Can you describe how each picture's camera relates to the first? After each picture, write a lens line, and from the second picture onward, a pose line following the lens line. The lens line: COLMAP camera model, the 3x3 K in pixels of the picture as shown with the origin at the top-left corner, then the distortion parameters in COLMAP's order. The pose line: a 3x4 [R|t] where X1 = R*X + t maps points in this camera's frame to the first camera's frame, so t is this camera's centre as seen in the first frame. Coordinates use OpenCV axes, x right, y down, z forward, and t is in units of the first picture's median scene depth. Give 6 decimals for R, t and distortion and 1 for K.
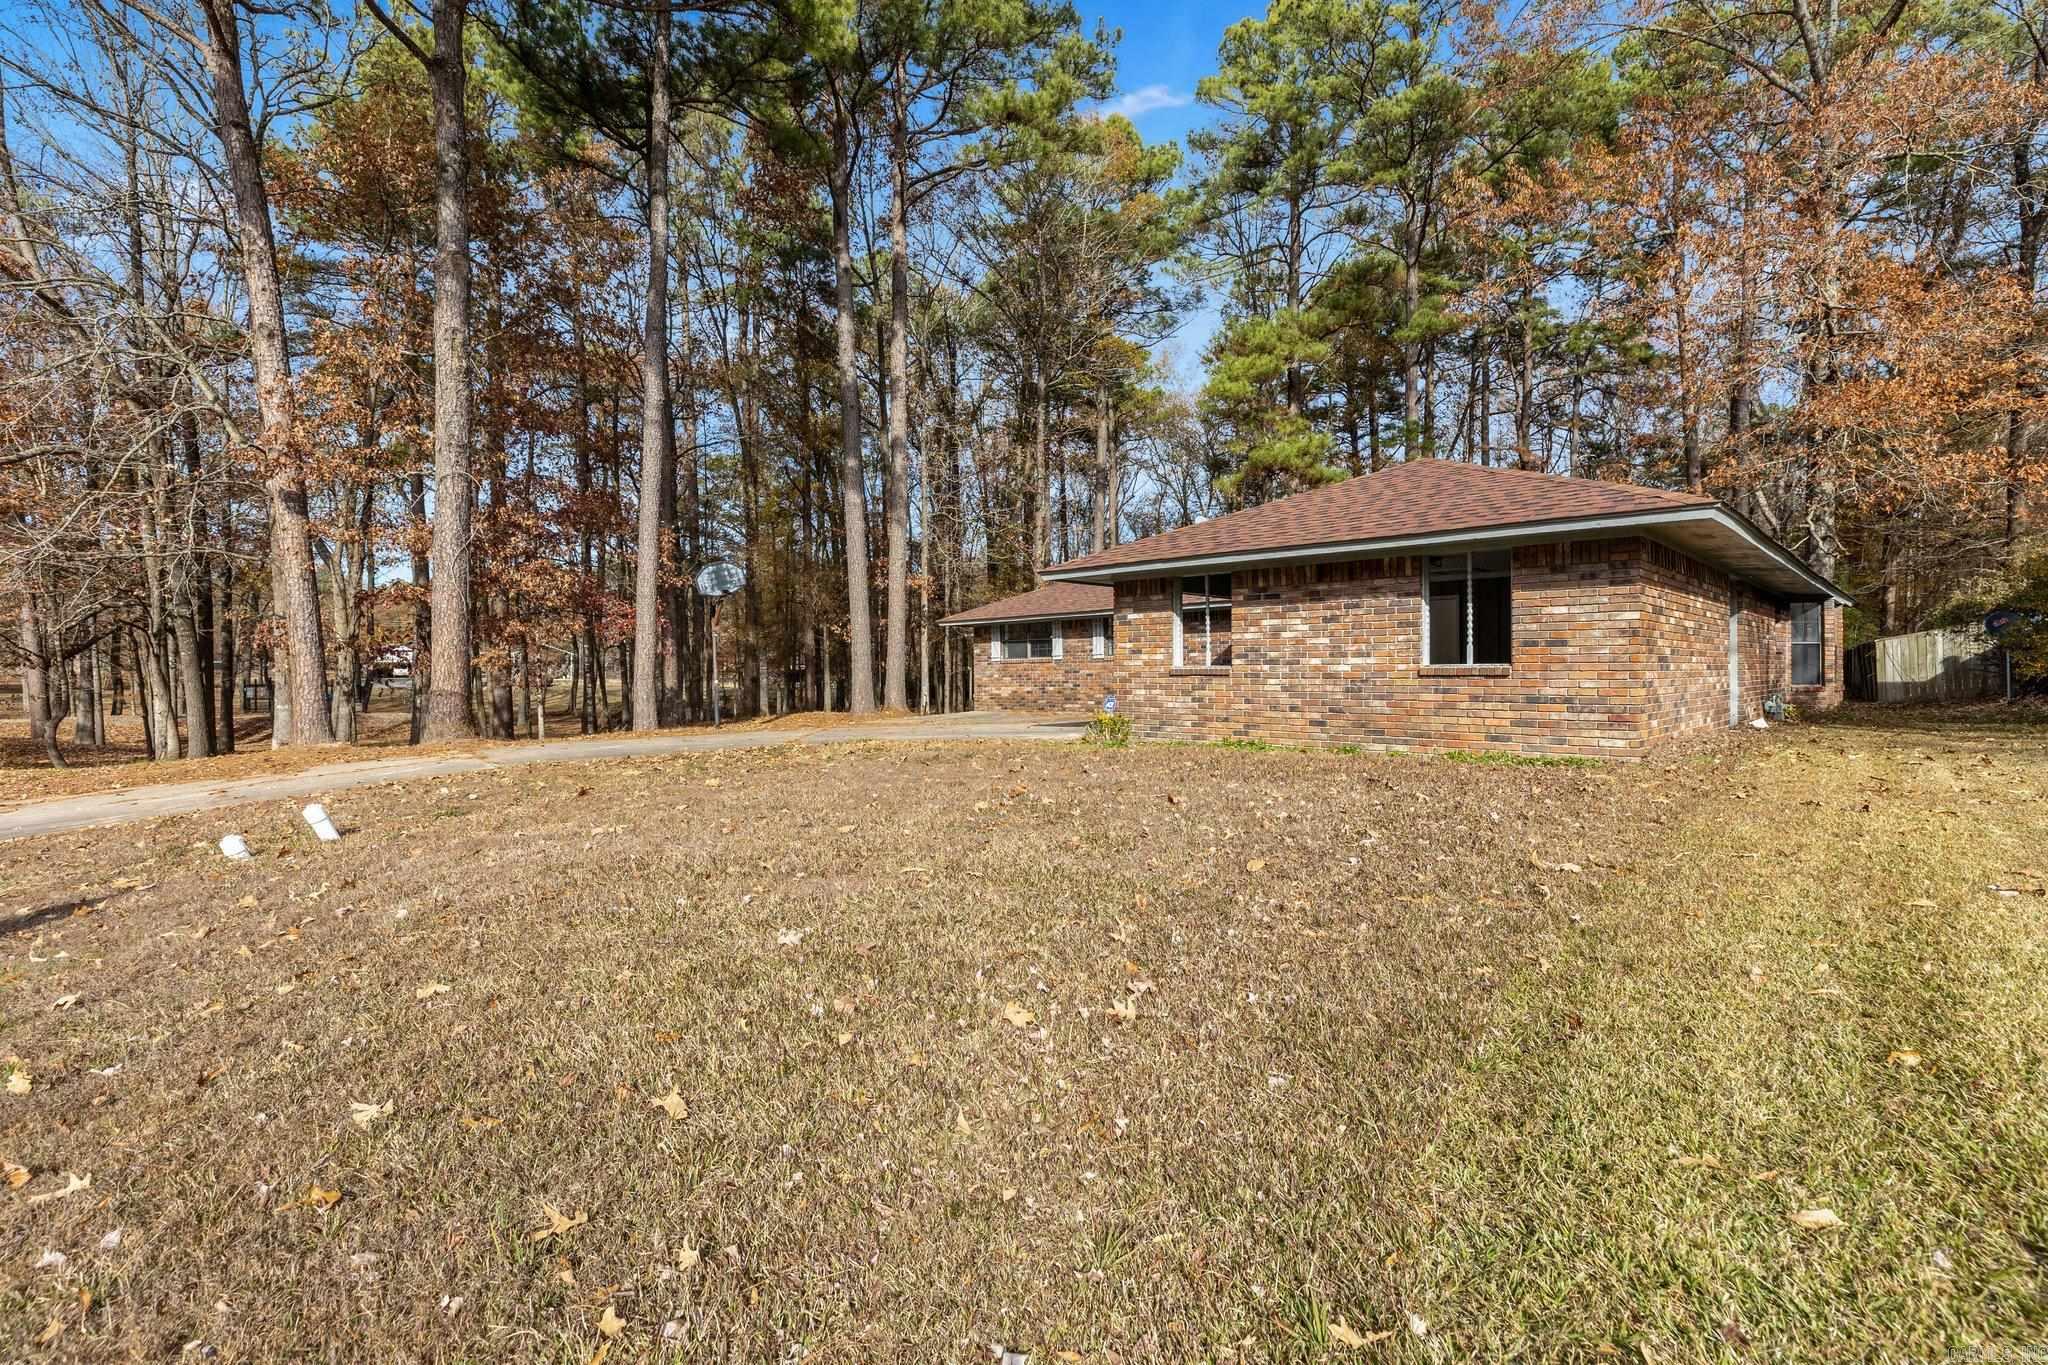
lens RADIAL K [[944.3, 0, 1029.4], [0, 944.3, 671.7], [0, 0, 1]] dist [0.000810, -0.000219]
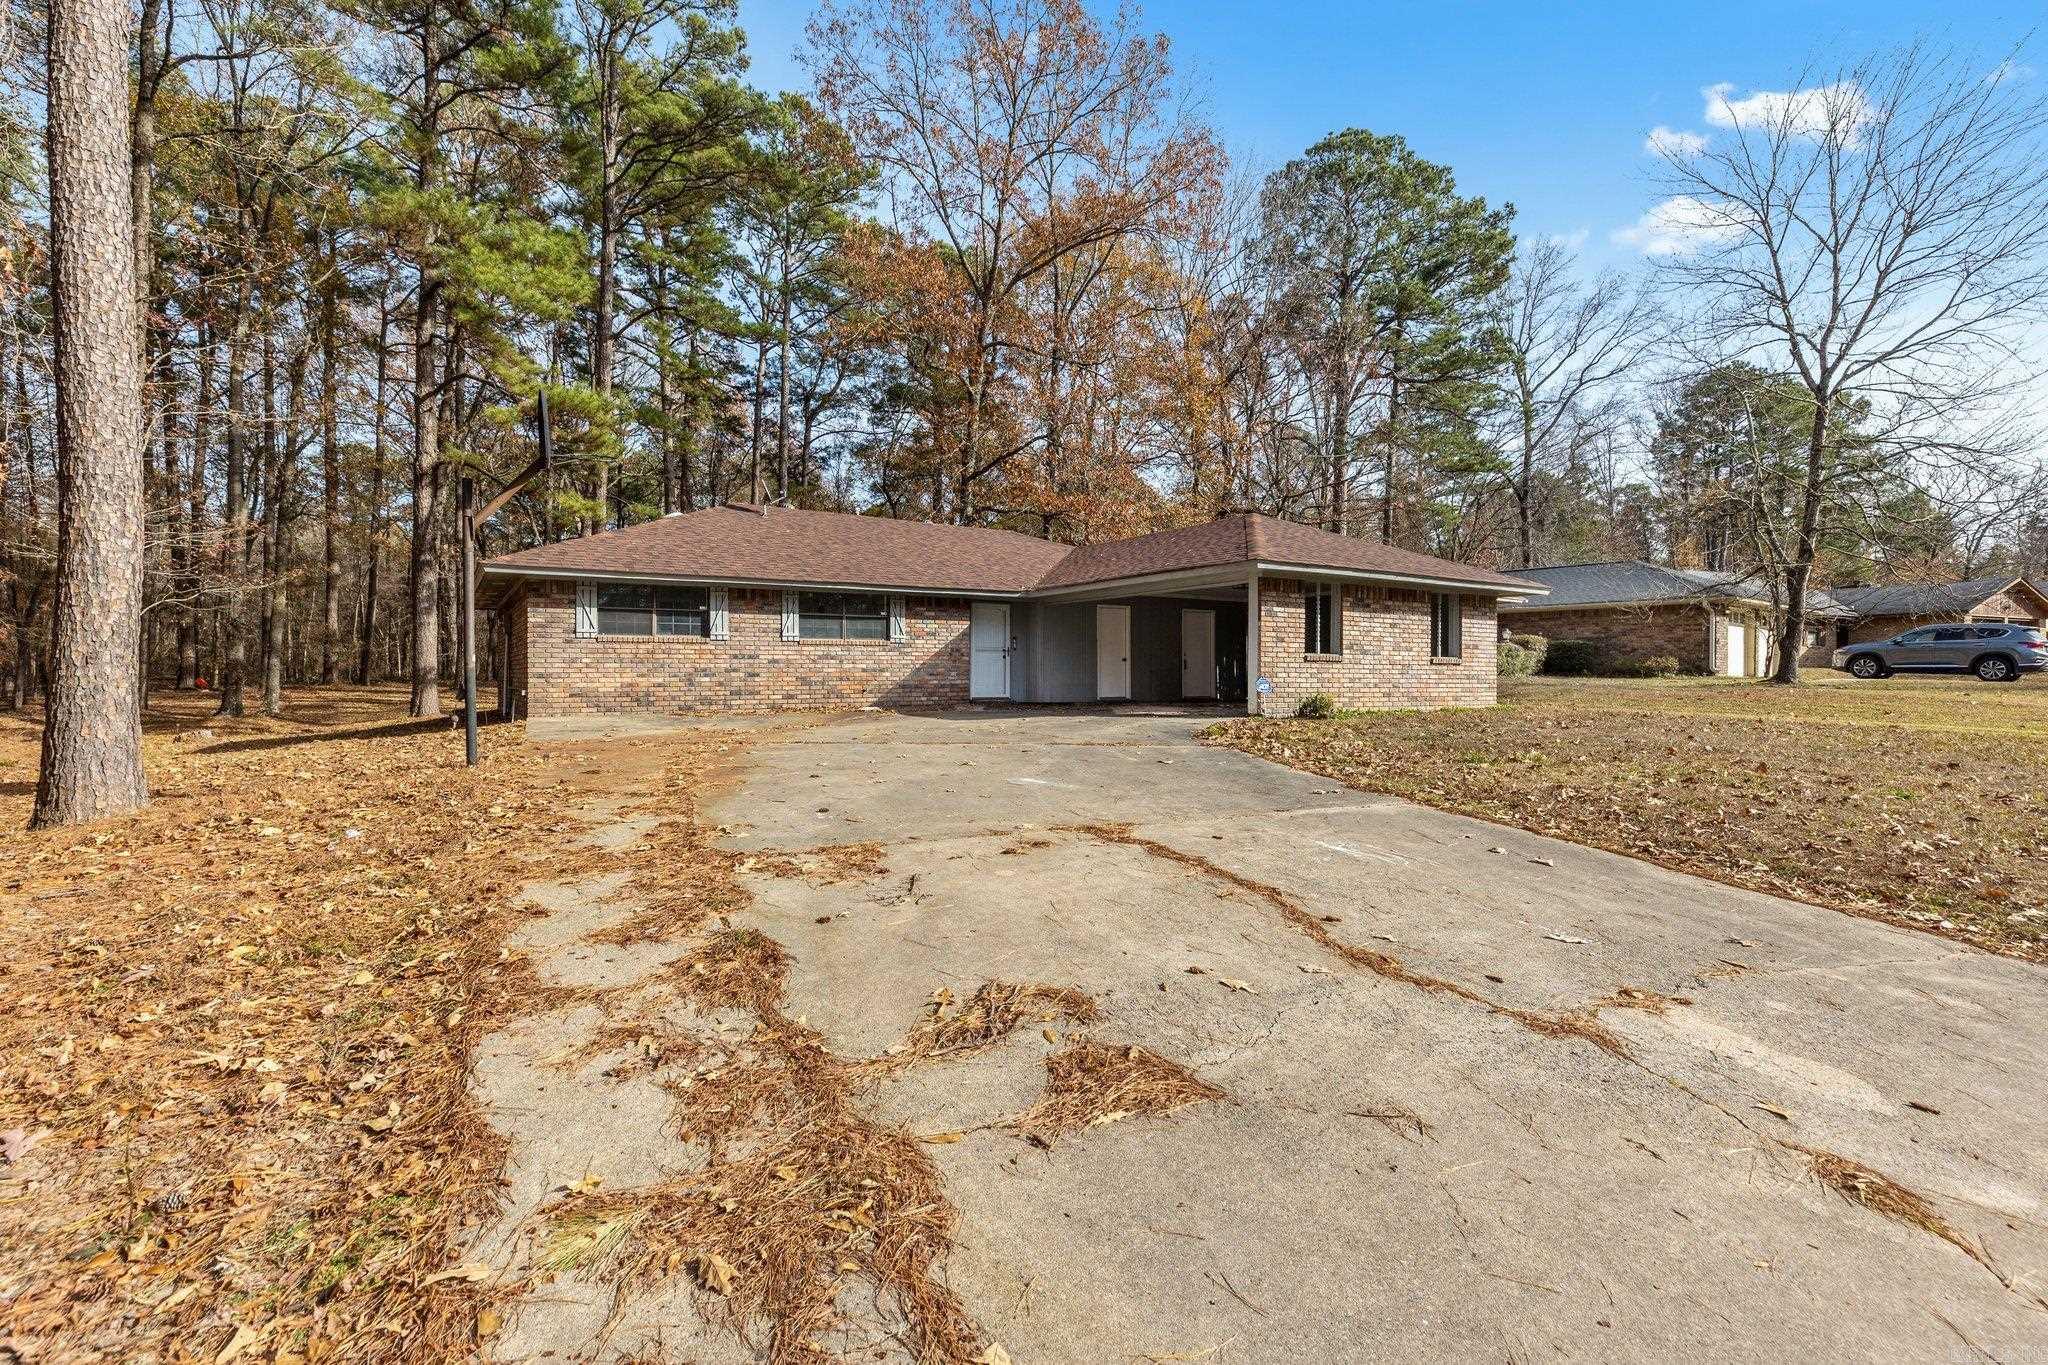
lens RADIAL K [[944.3, 0, 1029.4], [0, 944.3, 671.7], [0, 0, 1]] dist [0.000810, -0.000219]
pose [[0.249040, 0.007723, 0.968462, -0.617701], [-0.006636, 0.999958, -0.006268, 0.014611], [-0.968470, -0.004865, 0.249081, 0.583571]]
